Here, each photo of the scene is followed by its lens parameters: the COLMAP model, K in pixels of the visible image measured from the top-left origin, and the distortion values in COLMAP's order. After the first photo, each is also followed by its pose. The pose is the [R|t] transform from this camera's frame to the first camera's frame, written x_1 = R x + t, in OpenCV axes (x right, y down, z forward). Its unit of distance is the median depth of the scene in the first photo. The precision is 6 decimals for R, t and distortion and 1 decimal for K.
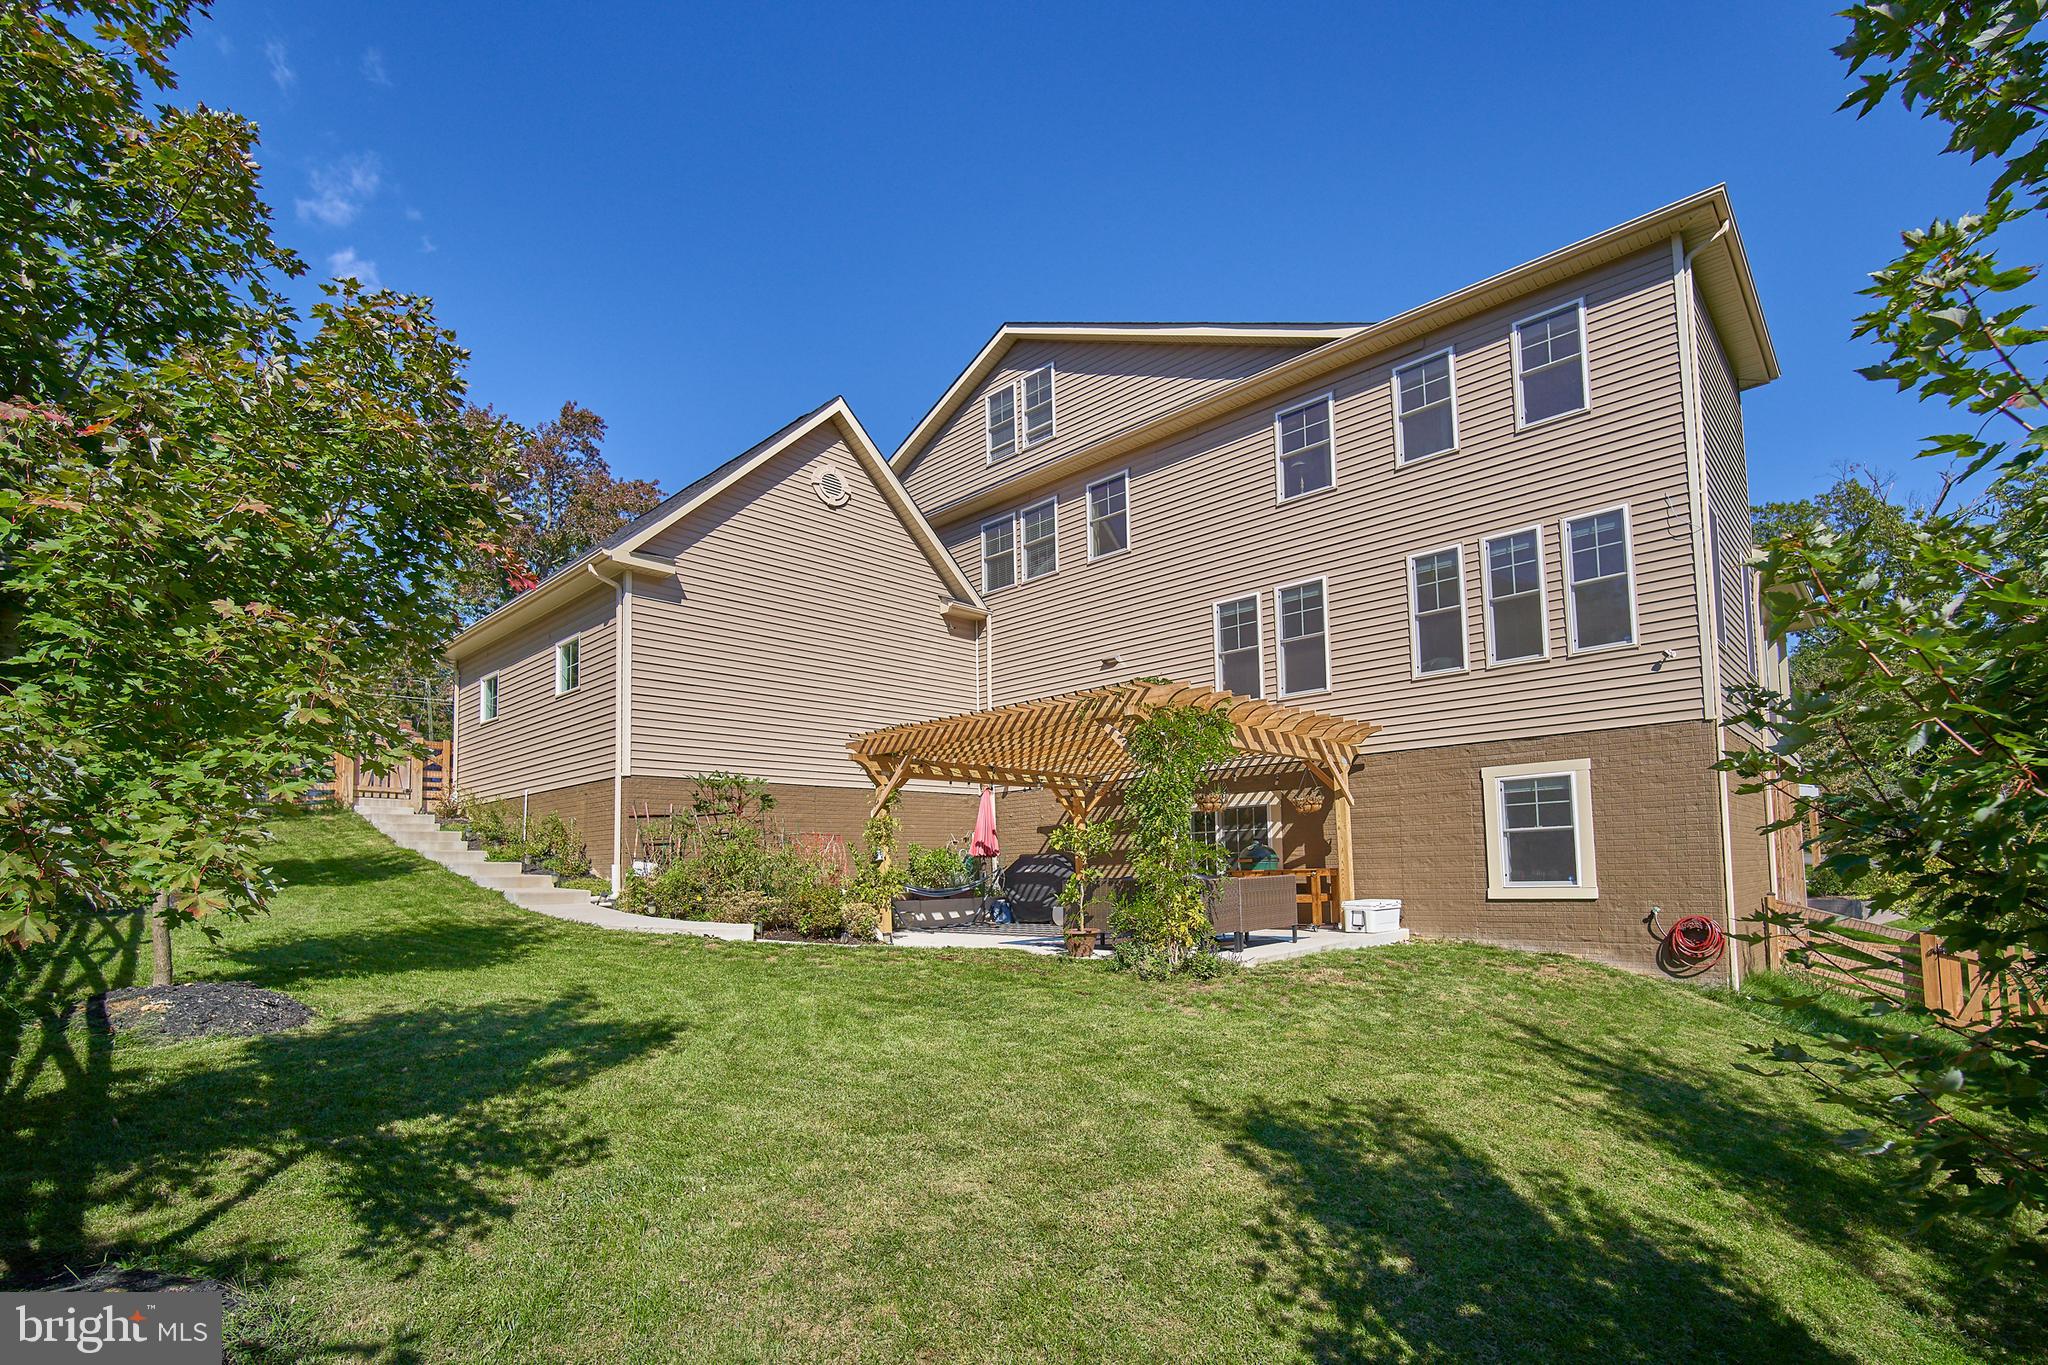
lens RADIAL K [[899.2, 0, 1023.7], [0, 899.2, 682.0], [0, 0, 1]] dist [0.002676, 0.000426]
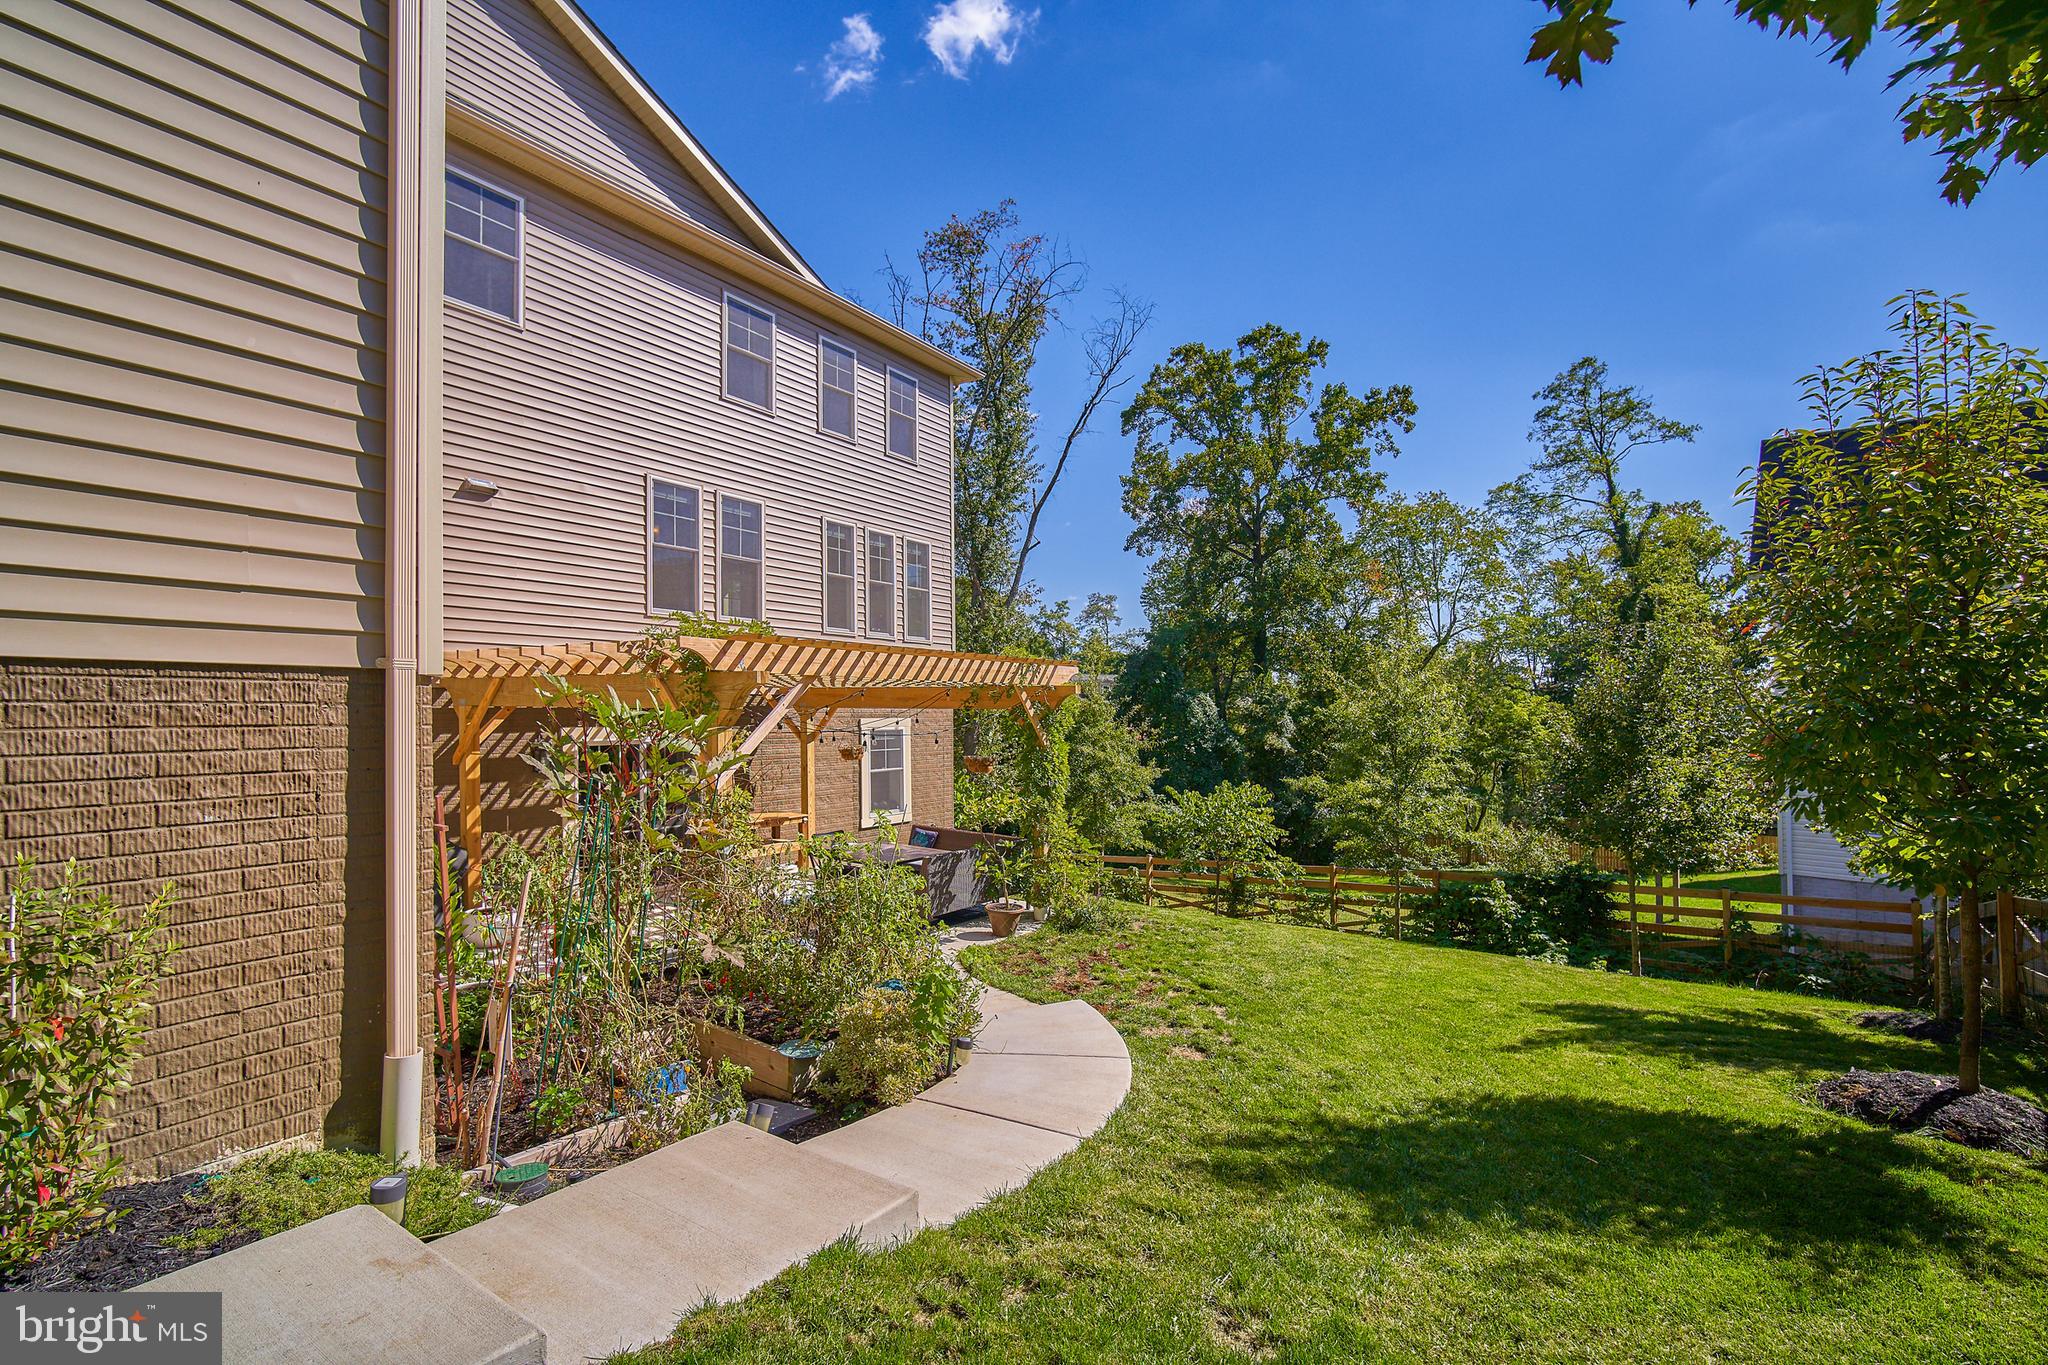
lens RADIAL K [[899.2, 0, 1024.2], [0, 899.2, 690.3], [0, 0, 1]] dist [0.002676, 0.000426]
pose [[-0.174458, 0.036150, 0.984001, -0.677479], [-0.180994, 0.981121, -0.068133, 0.102200], [-0.967887, -0.189985, -0.164621, 0.832000]]
